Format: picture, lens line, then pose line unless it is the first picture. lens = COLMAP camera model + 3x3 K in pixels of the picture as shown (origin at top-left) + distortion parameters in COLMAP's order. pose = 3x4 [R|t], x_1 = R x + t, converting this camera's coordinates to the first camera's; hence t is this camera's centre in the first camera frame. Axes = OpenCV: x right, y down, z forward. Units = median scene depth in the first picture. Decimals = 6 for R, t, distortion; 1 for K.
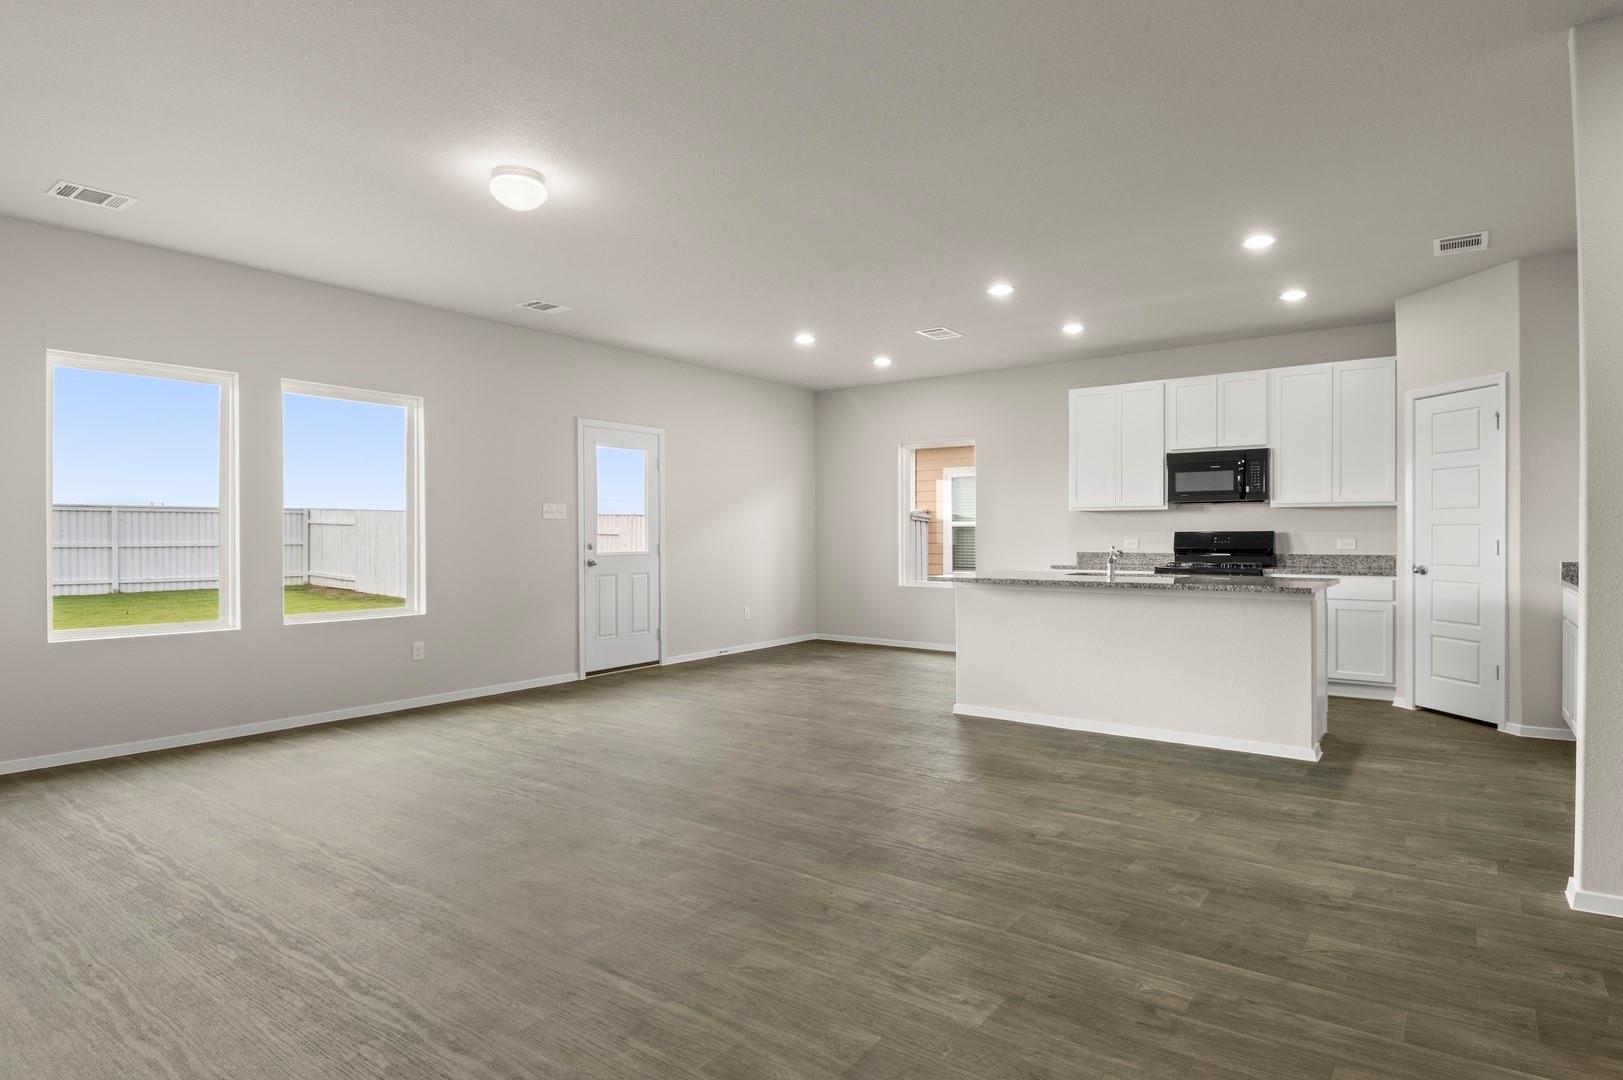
lens RADIAL K [[878.7, 0, 825.4], [0, 878.7, 537.7], [0, 0, 1]] dist [0.015158, -0.025983]
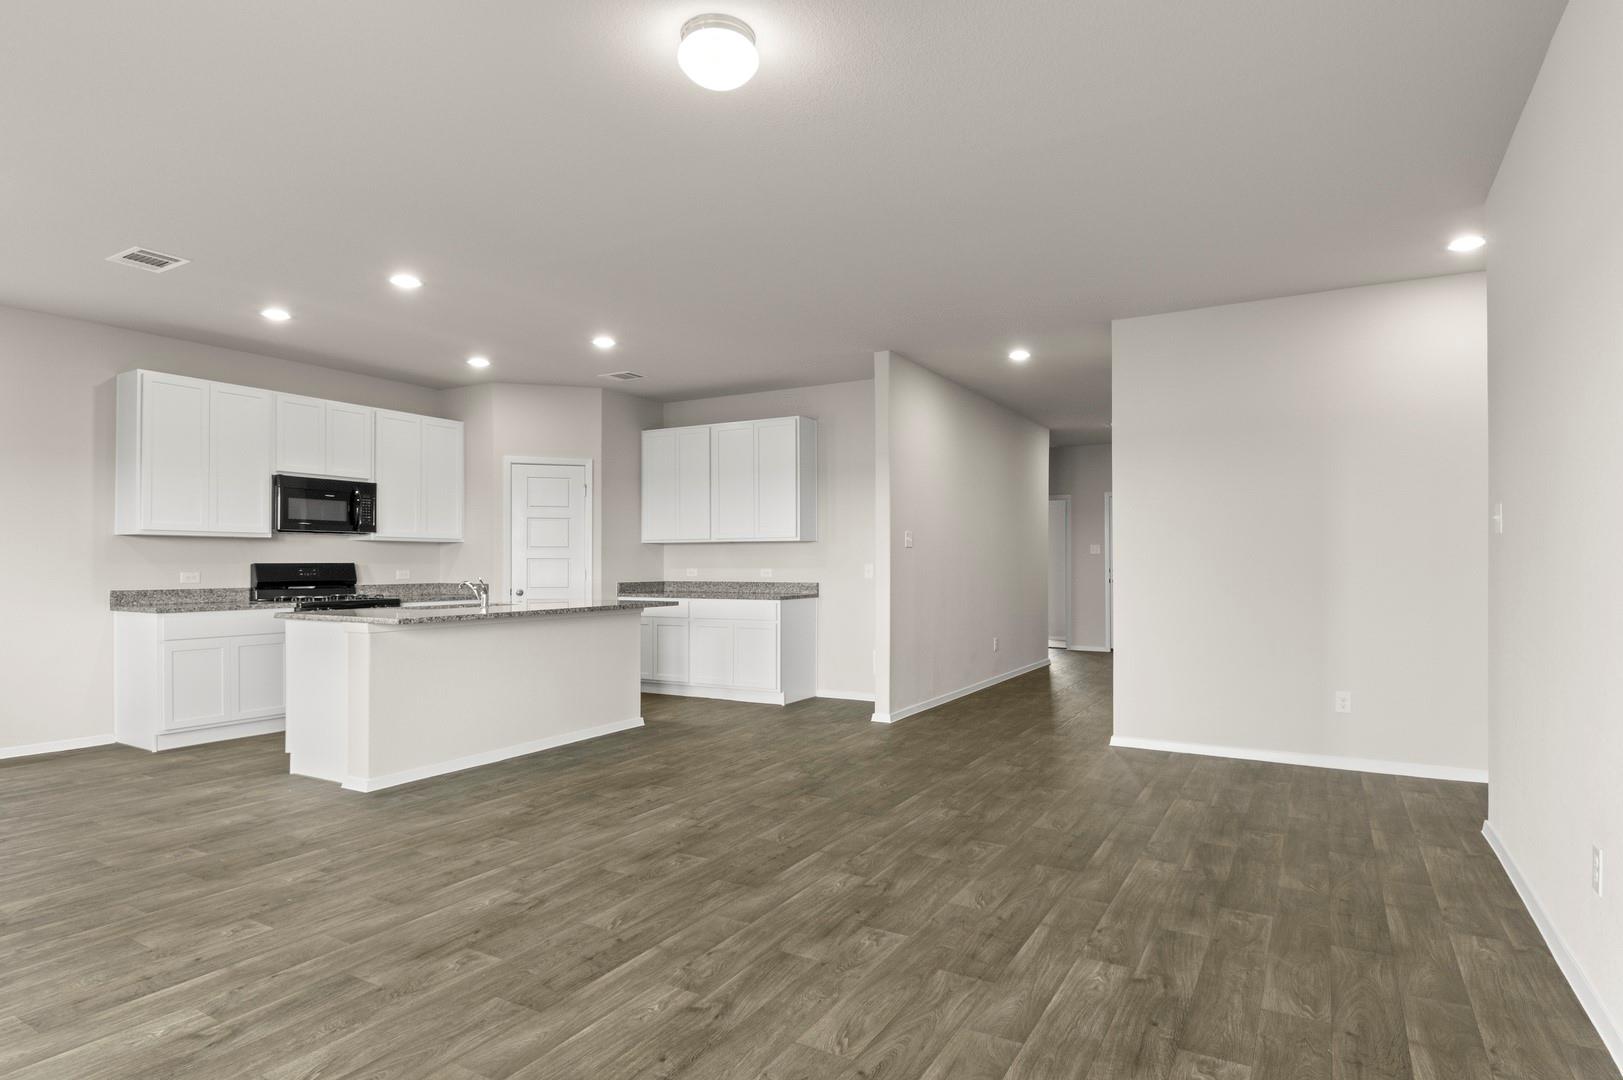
lens RADIAL K [[878.7, 0, 854.0], [0, 878.7, 558.6], [0, 0, 1]] dist [0.015158, -0.025983]
pose [[-0.141915, 0.006849, 0.989855, -0.591034], [0.005905, 0.999964, -0.006072, -0.002814], [-0.989861, 0.004983, -0.141951, 0.570362]]
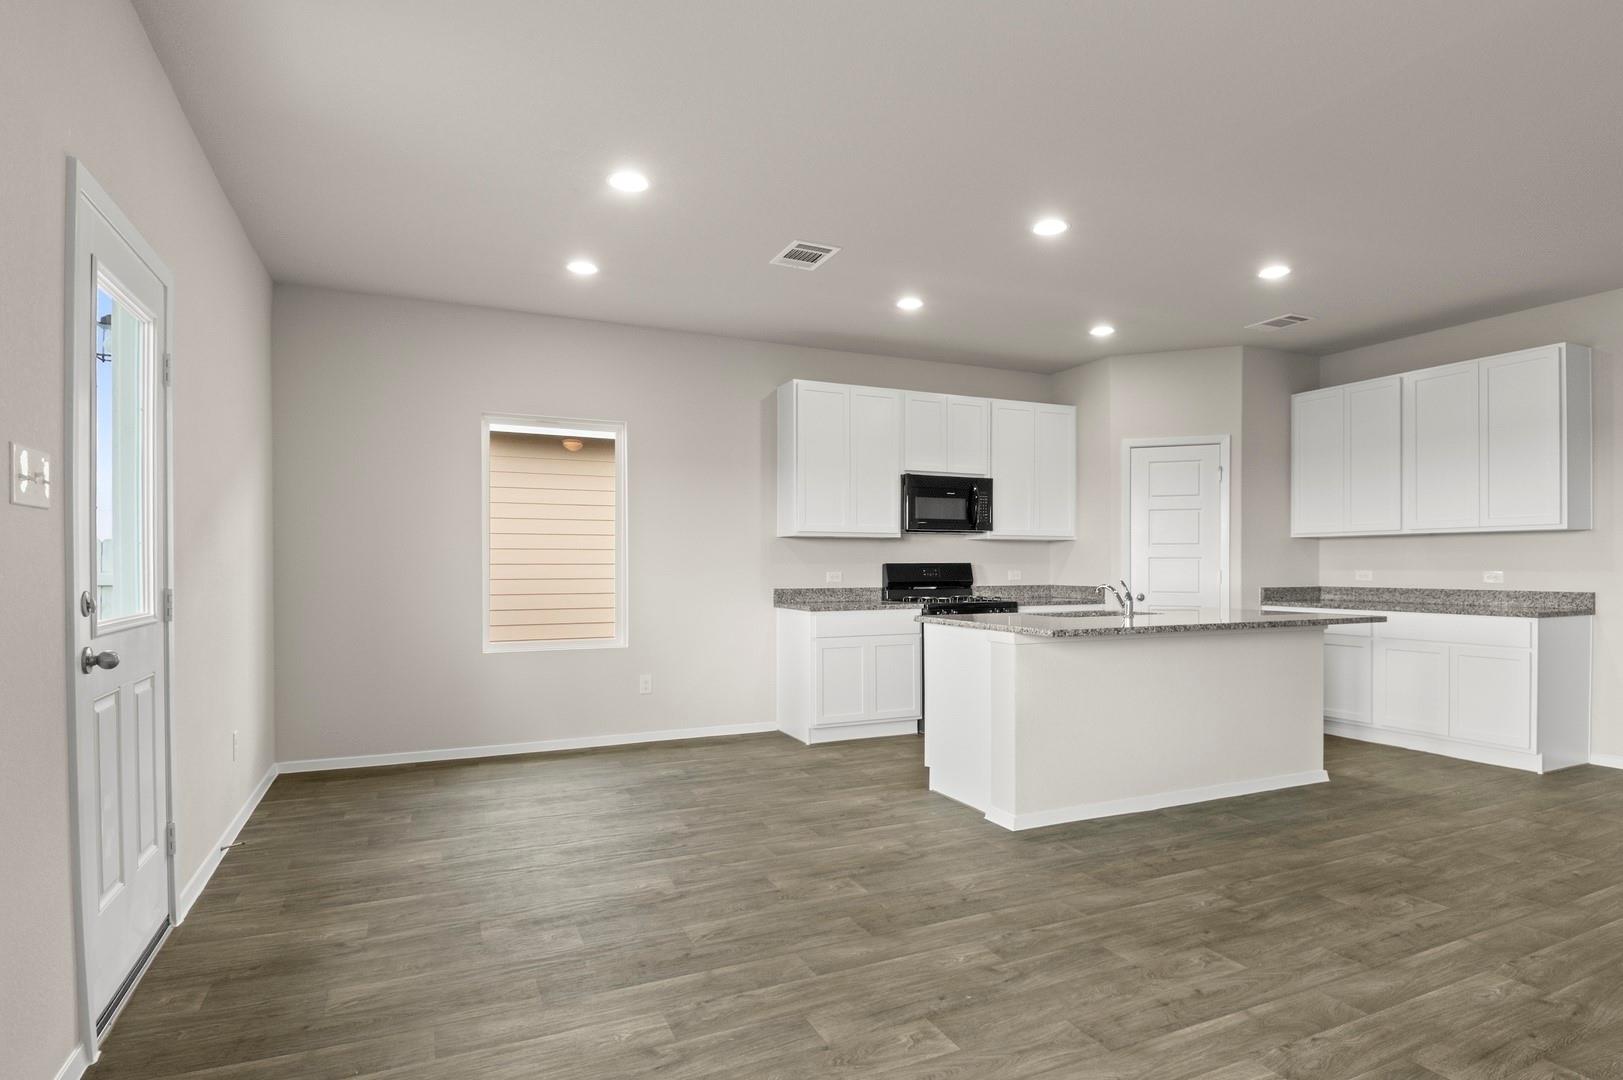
lens RADIAL K [[878.7, 0, 826.2], [0, 878.7, 567.6], [0, 0, 1]] dist [0.015158, -0.025983]
pose [[0.473707, -0.000127, 0.880683, -0.434128], [0.003915, 0.999990, -0.001962, -0.001180], [-0.880674, 0.004377, 0.473703, 0.678128]]
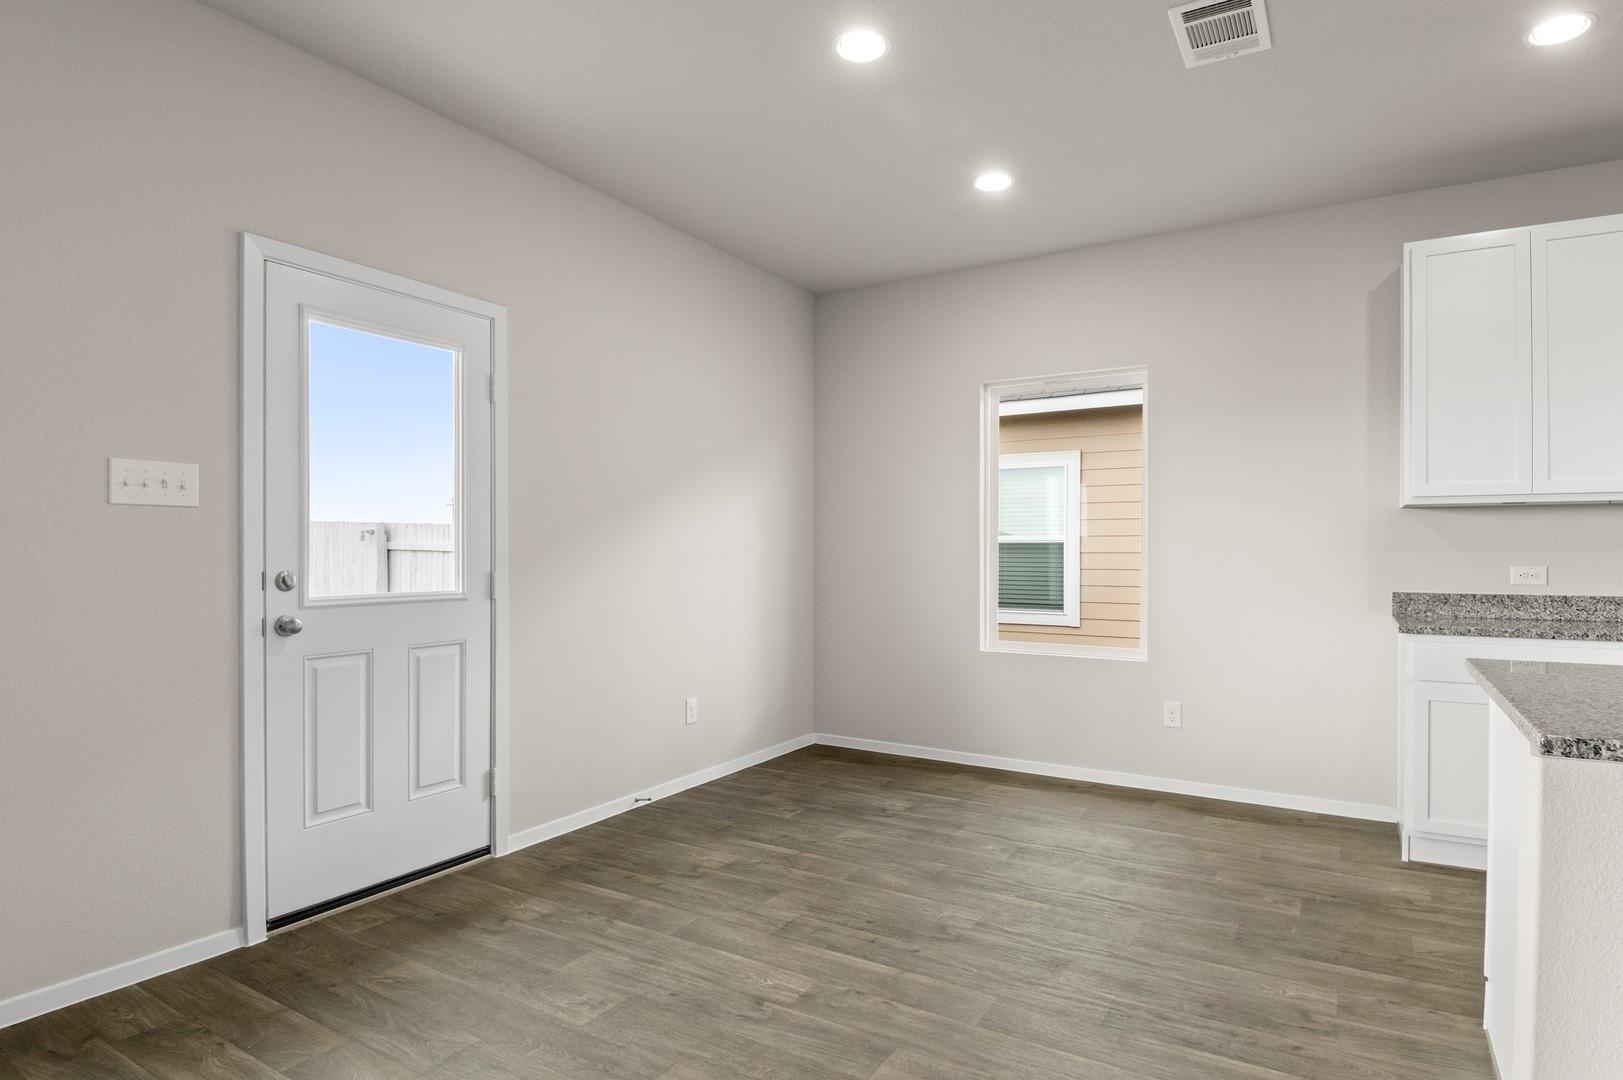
lens RADIAL K [[878.7, 0, 827.8], [0, 878.7, 550.8], [0, 0, 1]] dist [0.015158, -0.025983]
pose [[0.995304, 0.005503, 0.096646, -0.077031], [-0.004855, 0.999964, -0.006941, -0.001919], [-0.096681, 0.006439, 0.995295, 0.631914]]
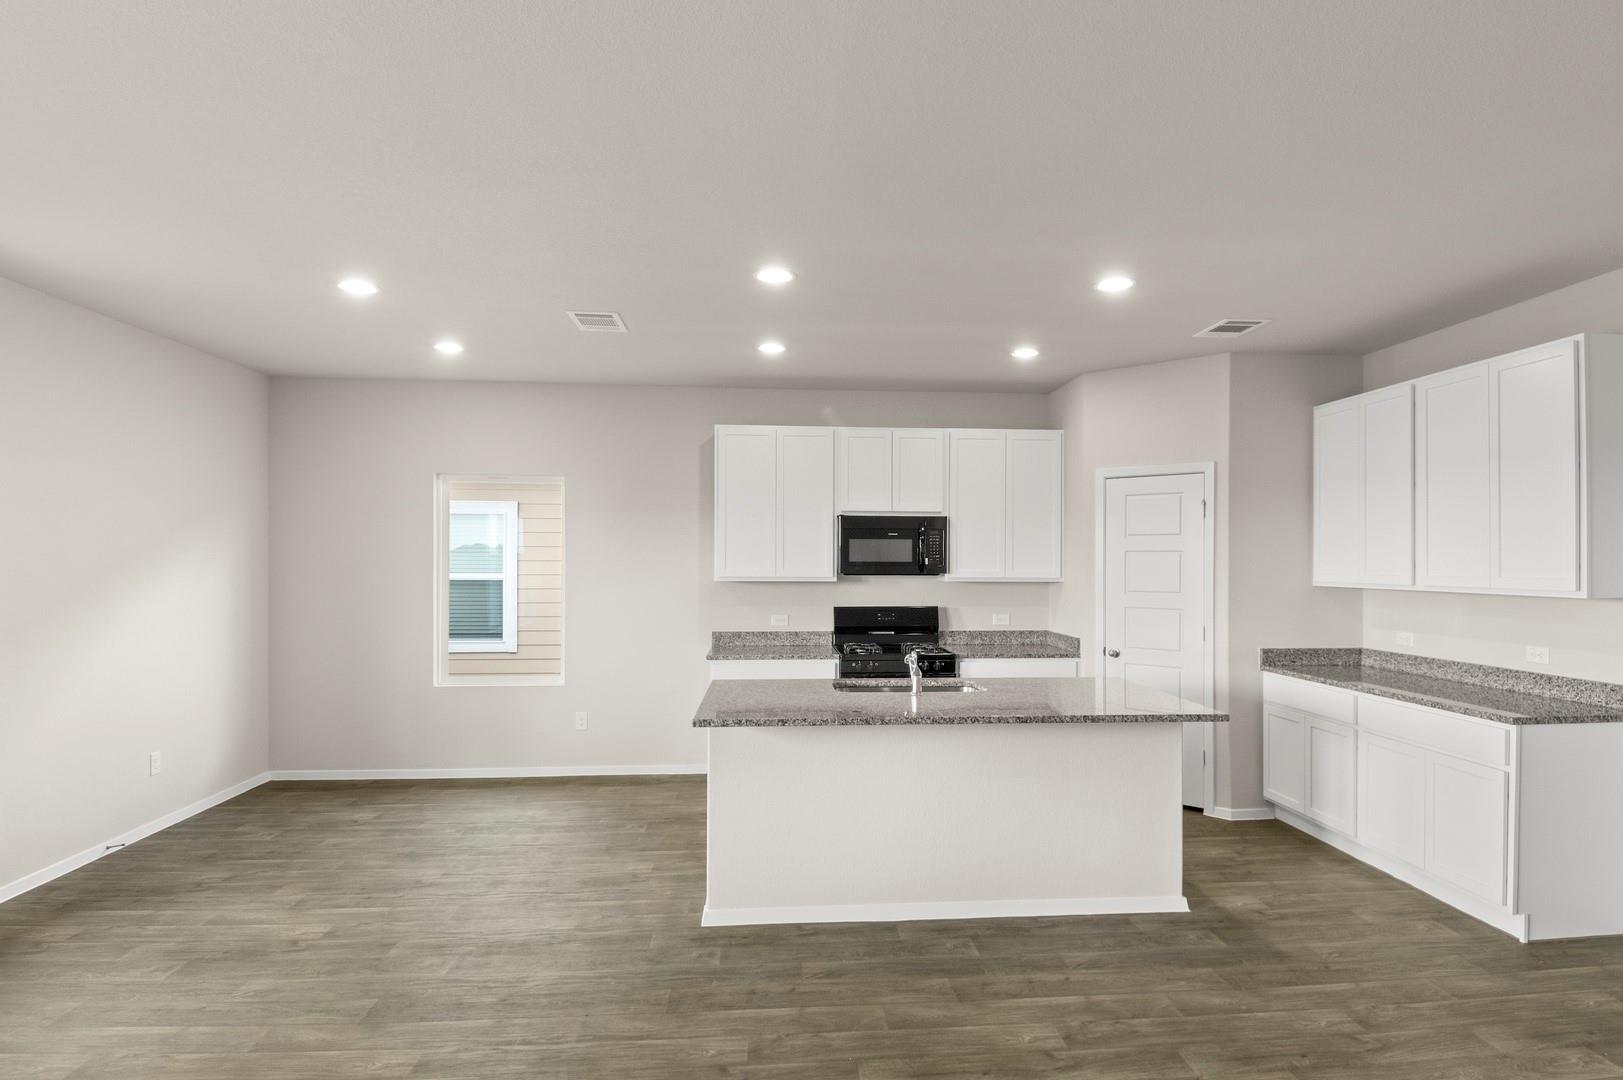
lens RADIAL K [[878.7, 0, 835.9], [0, 878.7, 557.6], [0, 0, 1]] dist [0.015158, -0.025983]
pose [[0.751285, 0.008853, 0.659919, -0.169160], [-0.003156, 0.999947, -0.009822, -0.048891], [-0.659971, 0.005297, 0.751273, 0.388384]]
